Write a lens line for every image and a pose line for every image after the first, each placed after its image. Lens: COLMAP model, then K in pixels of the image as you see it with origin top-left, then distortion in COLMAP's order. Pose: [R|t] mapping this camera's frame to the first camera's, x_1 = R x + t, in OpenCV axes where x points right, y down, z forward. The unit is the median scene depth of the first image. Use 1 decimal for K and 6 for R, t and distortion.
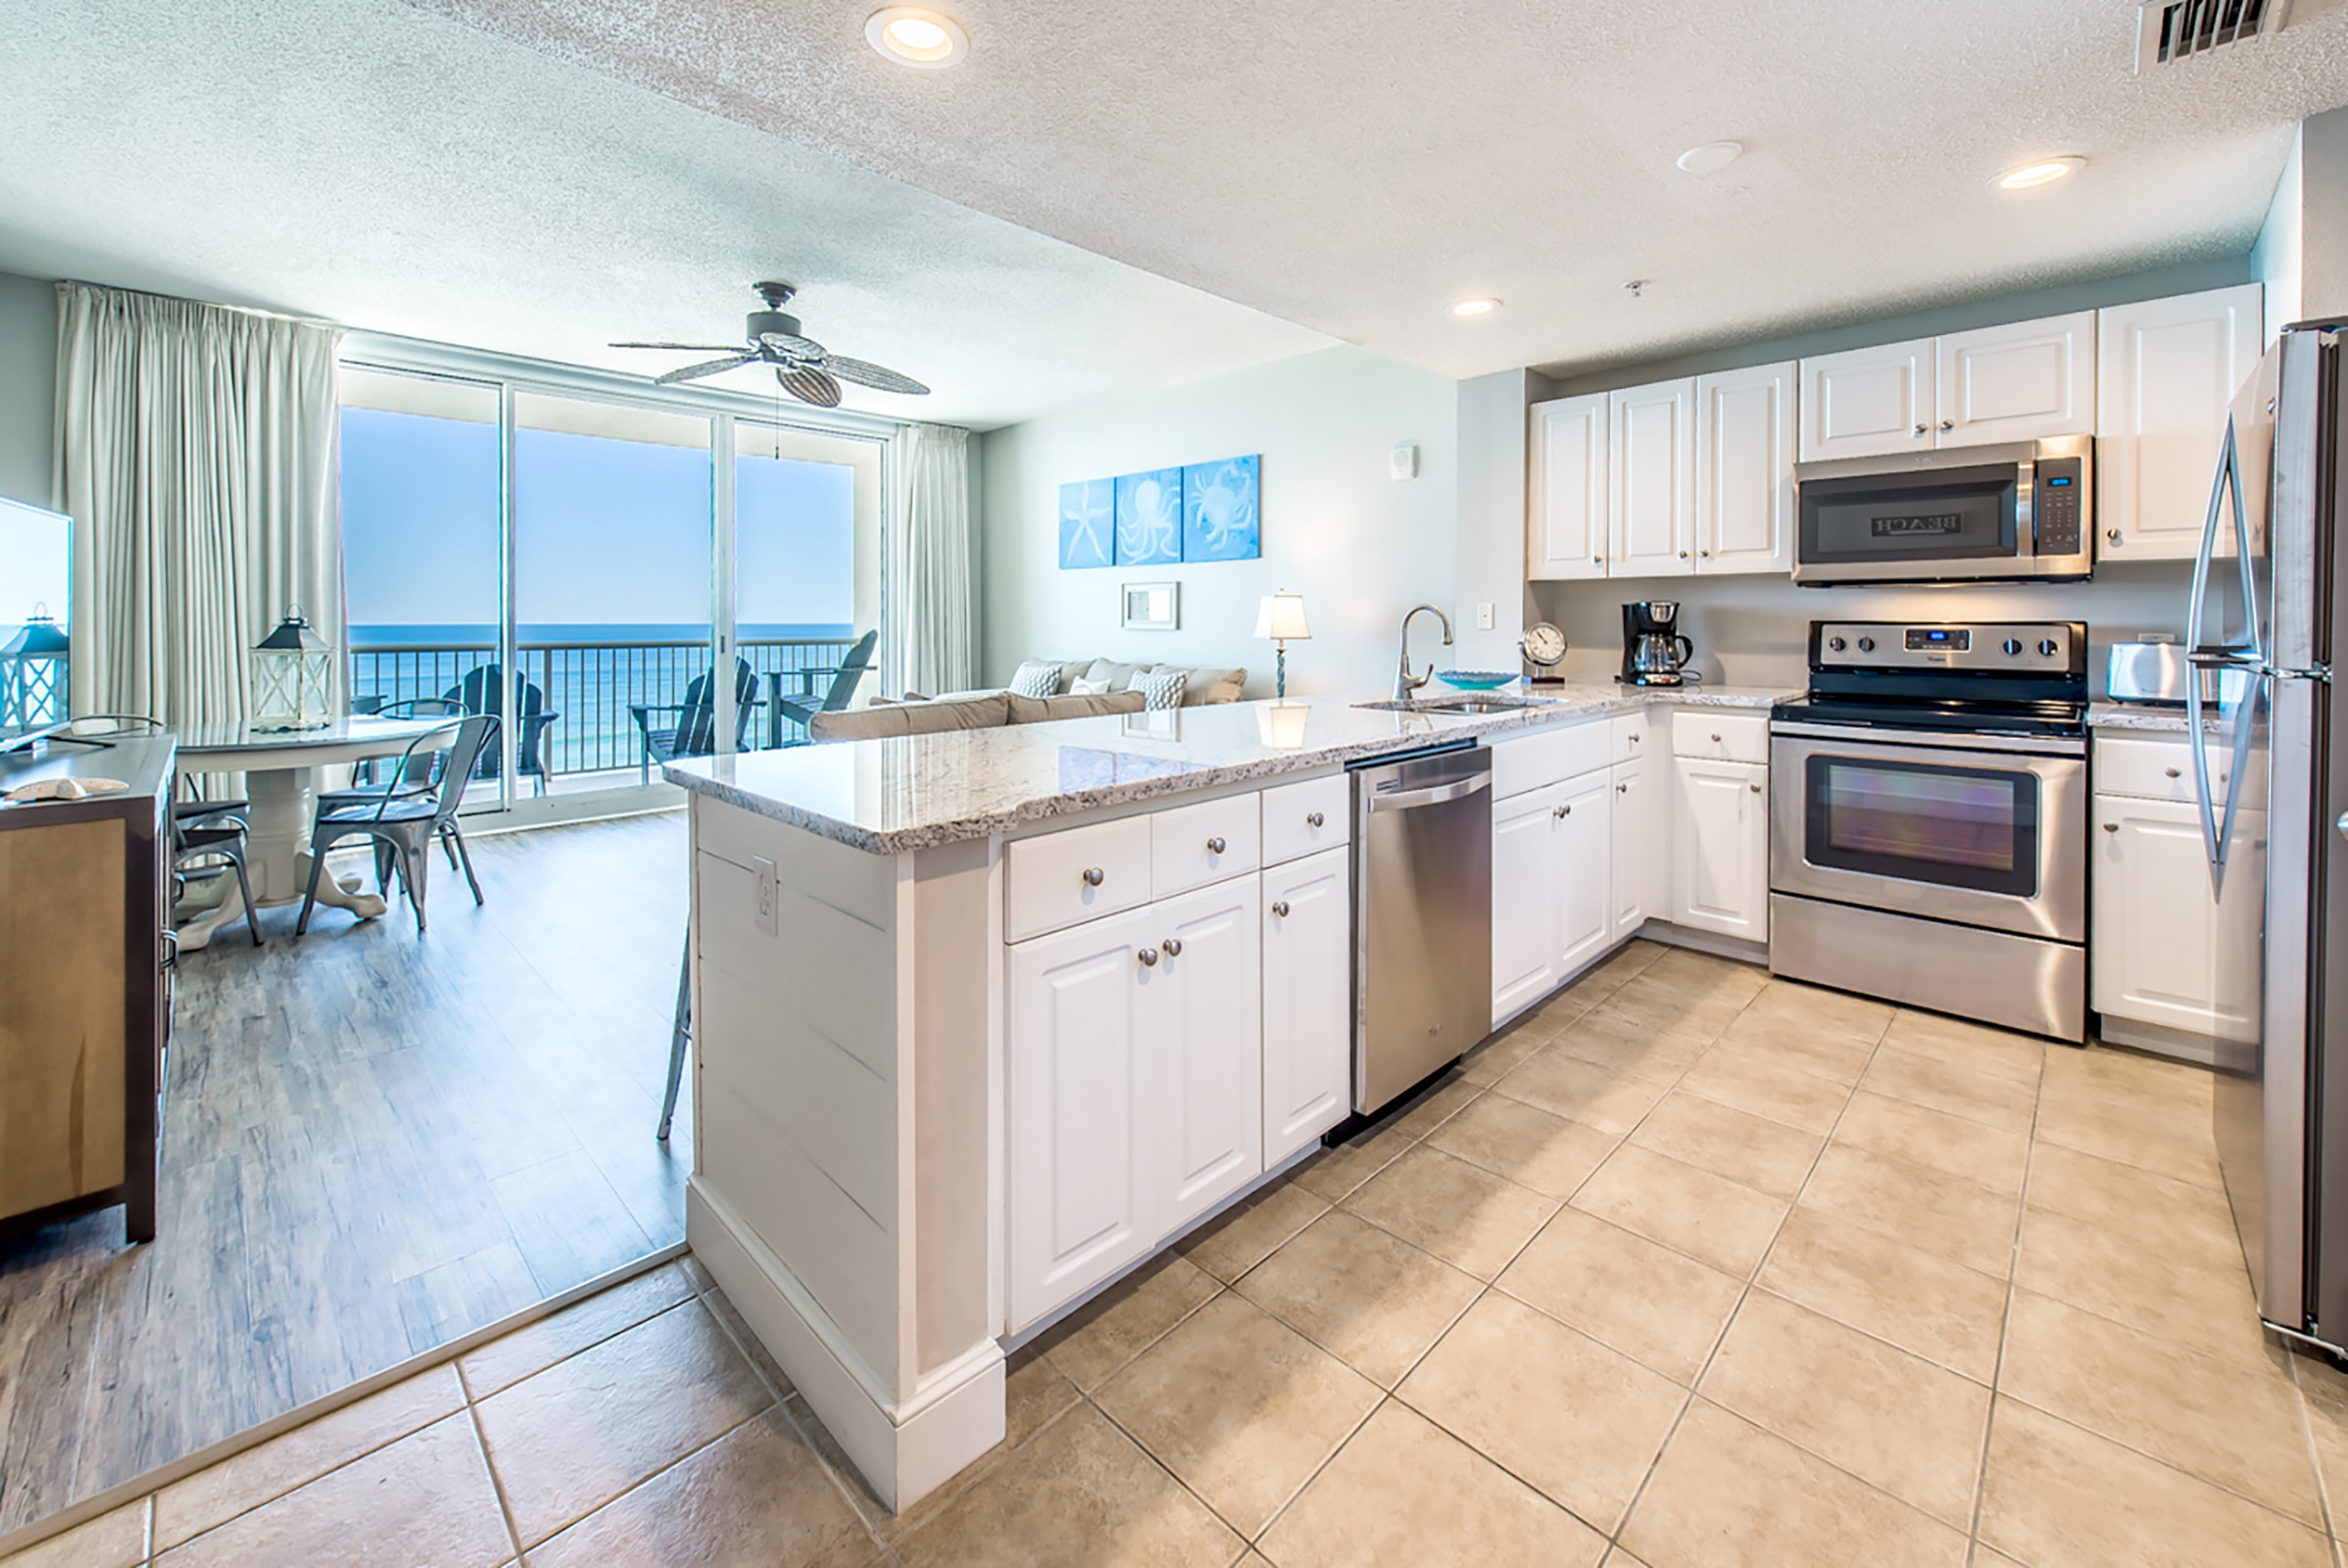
lens RADIAL K [[952.2, 0, 1216.9], [0, 952.2, 610.9], [0, 0, 1]] dist [0.001669, 0.000338]
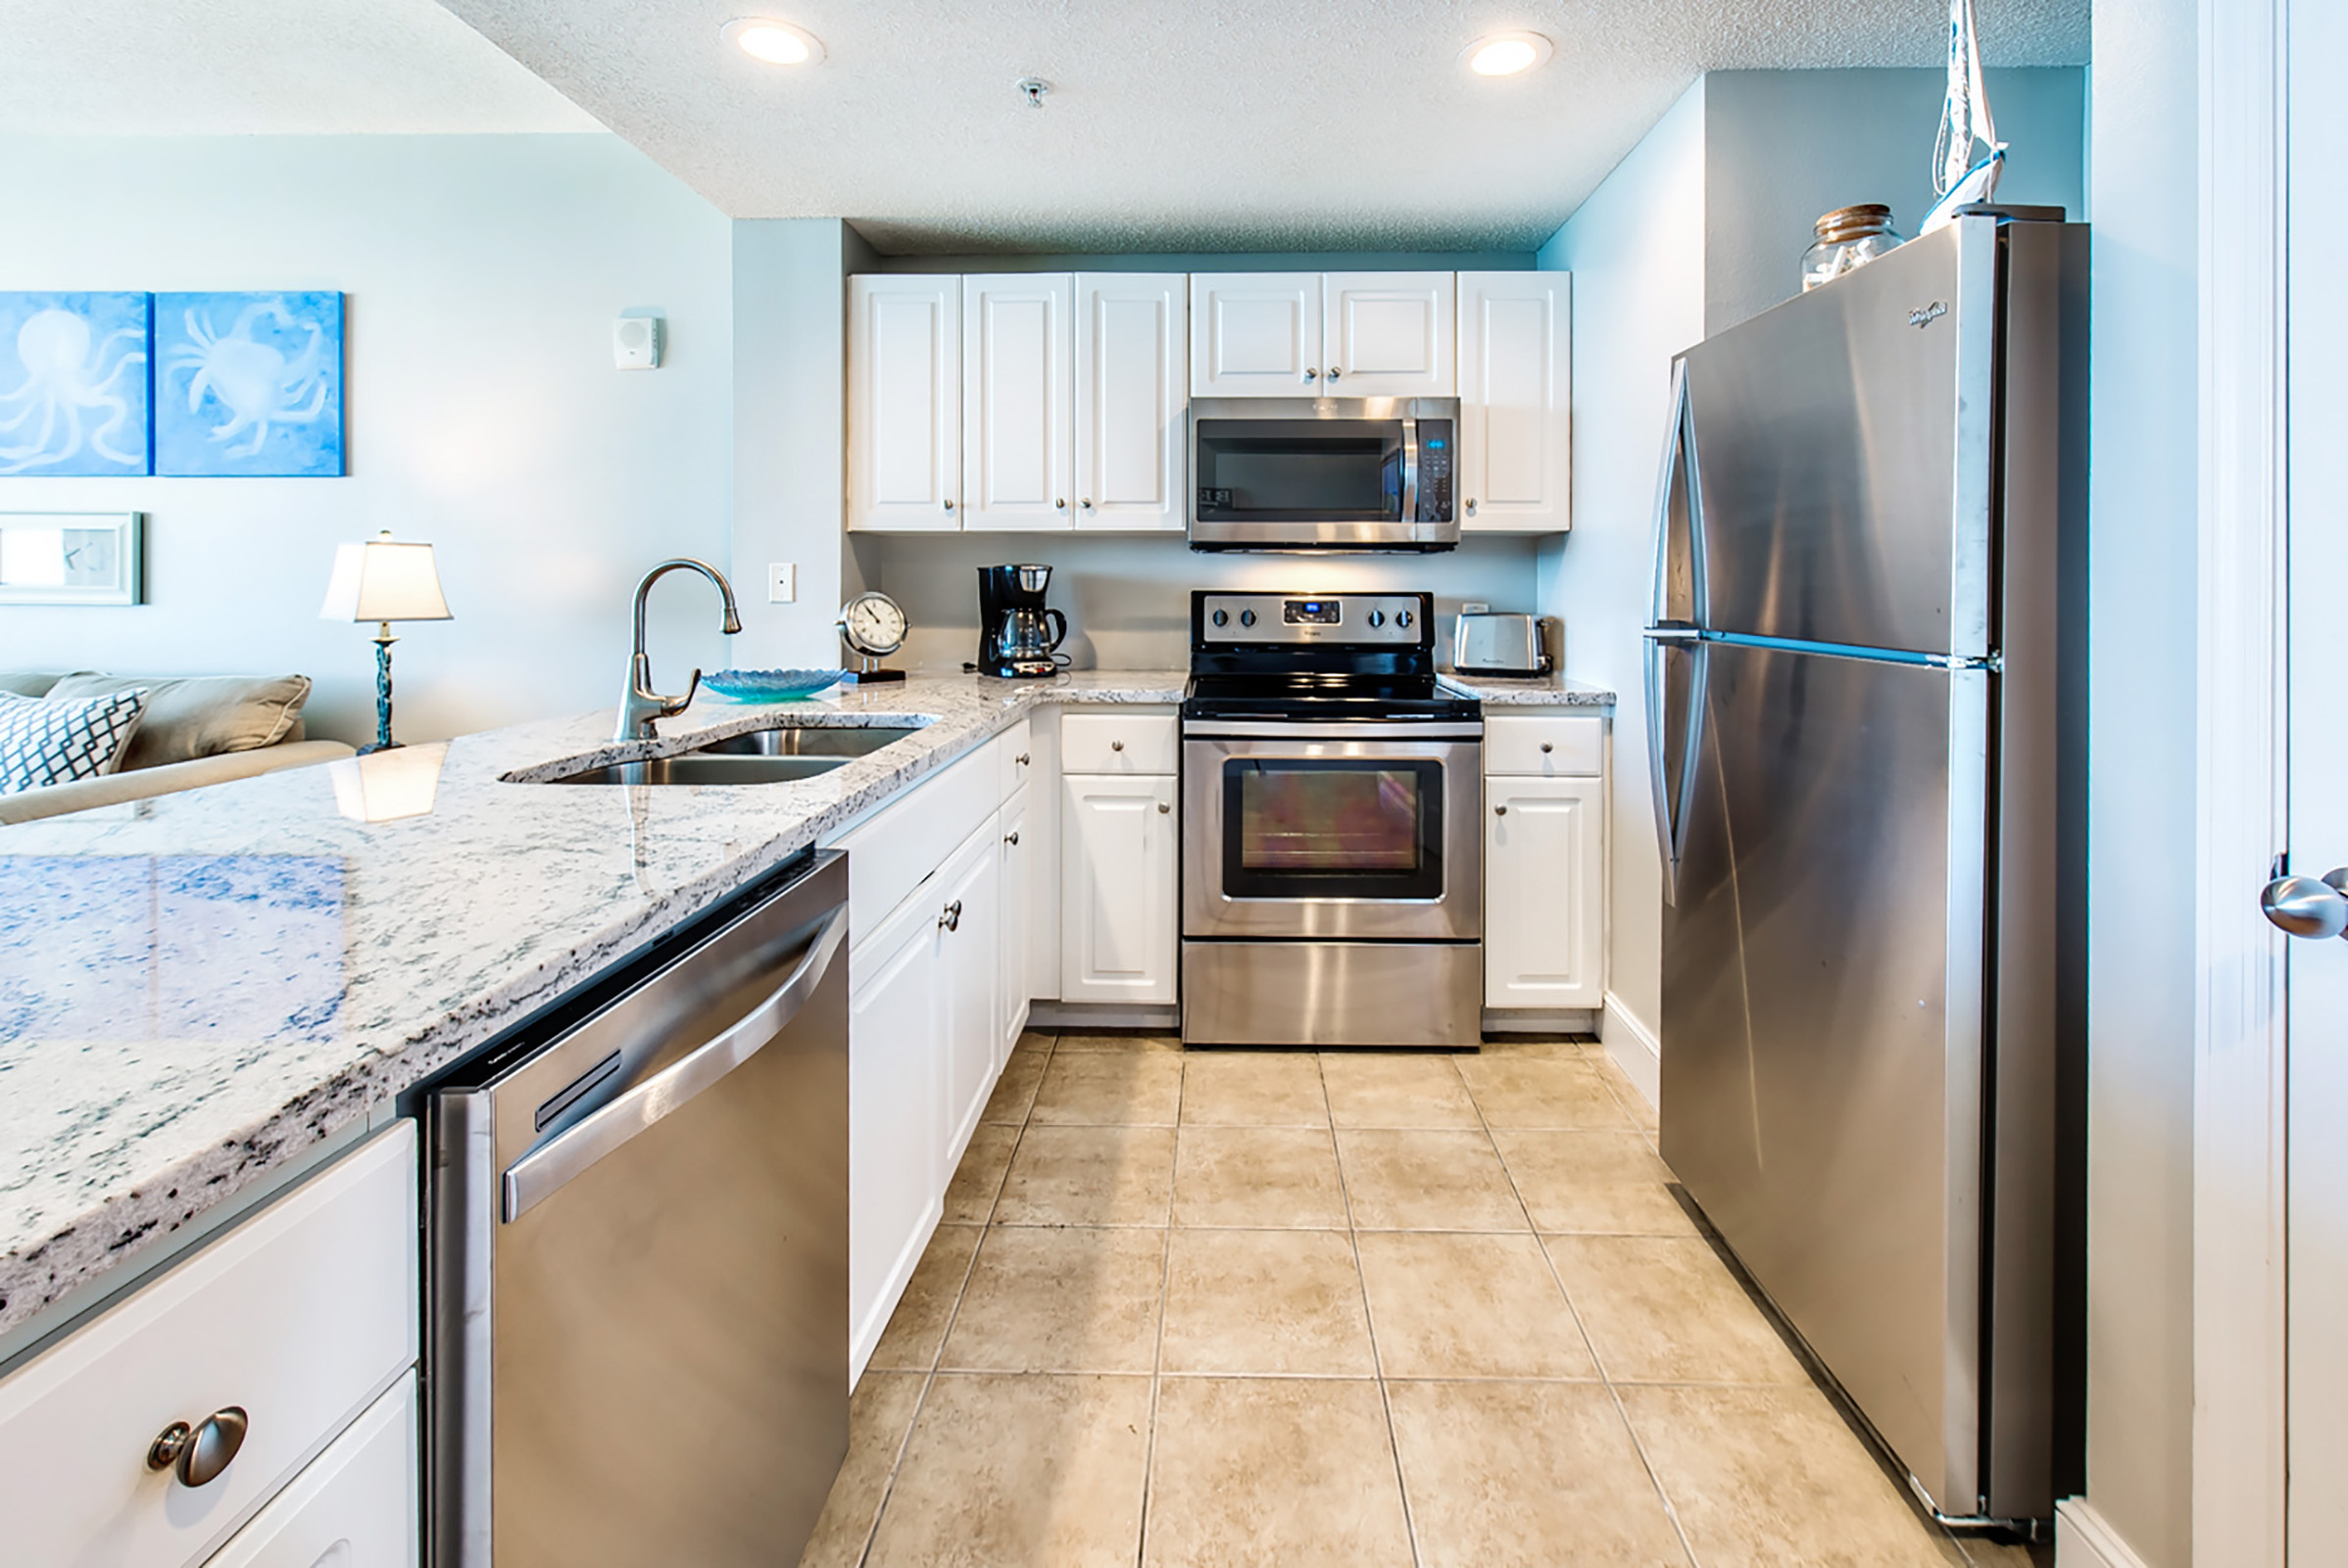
lens RADIAL K [[952.2, 0, 1216.9], [0, 952.2, 610.9], [0, 0, 1]] dist [0.001669, 0.000338]
pose [[0.739821, -0.011959, 0.672697, 0.071921], [-0.010120, 0.999531, 0.028900, 0.003574], [-0.672727, -0.028188, 0.739354, 0.365651]]
